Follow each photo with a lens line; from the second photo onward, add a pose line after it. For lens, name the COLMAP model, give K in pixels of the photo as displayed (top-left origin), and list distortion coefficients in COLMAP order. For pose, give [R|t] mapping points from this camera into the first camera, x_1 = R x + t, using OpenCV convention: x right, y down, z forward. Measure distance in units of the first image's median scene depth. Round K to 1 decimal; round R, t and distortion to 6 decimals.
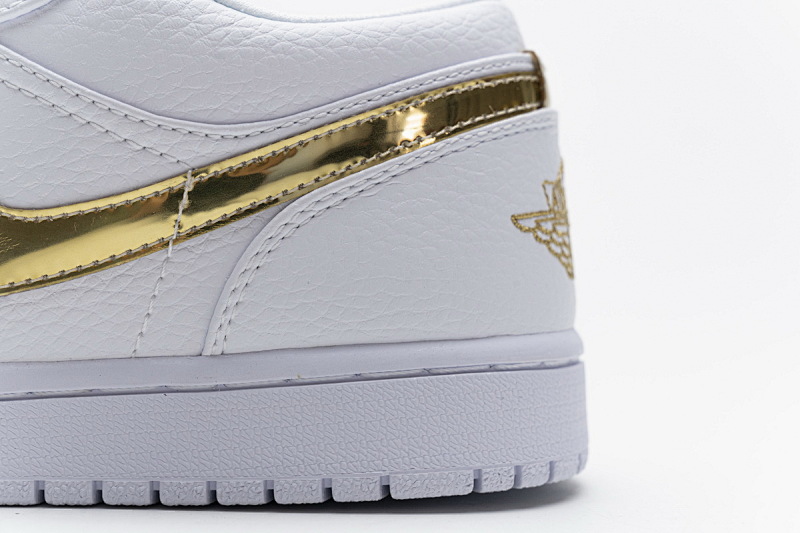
lens RADIAL K [[1433.7, 0, 402.6], [0, 1433.7, 265.1], [0, 0, 1]] dist [-0.036284, 0.000000]
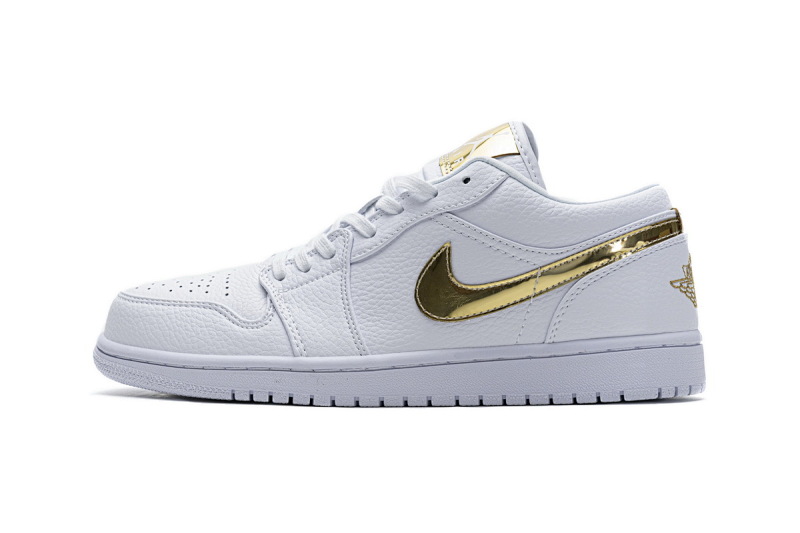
lens RADIAL K [[1433.7, 0, 401.0], [0, 1433.7, 257.9], [0, 0, 1]] dist [-0.036284, 0.000000]
pose [[0.997248, -0.027234, -0.068959, -0.212188], [0.025567, 0.999362, -0.024944, -0.027180], [0.069594, 0.023112, 0.997308, -1.452805]]
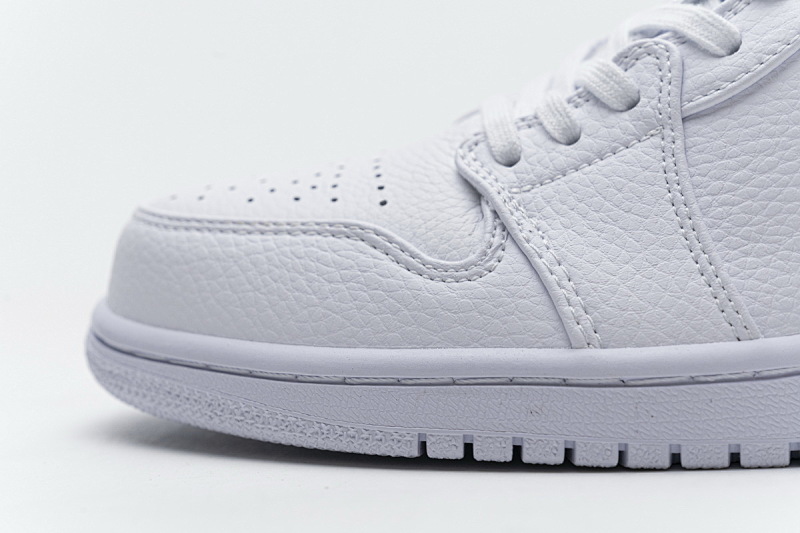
lens RADIAL K [[1433.7, 0, 397.1], [0, 1433.7, 262.4], [0, 0, 1]] dist [-0.036284, 0.000000]
pose [[0.994271, -0.056248, -0.090892, -0.593672], [0.059199, 0.997793, 0.030093, -0.020842], [0.088998, -0.035301, 0.995406, -0.016310]]
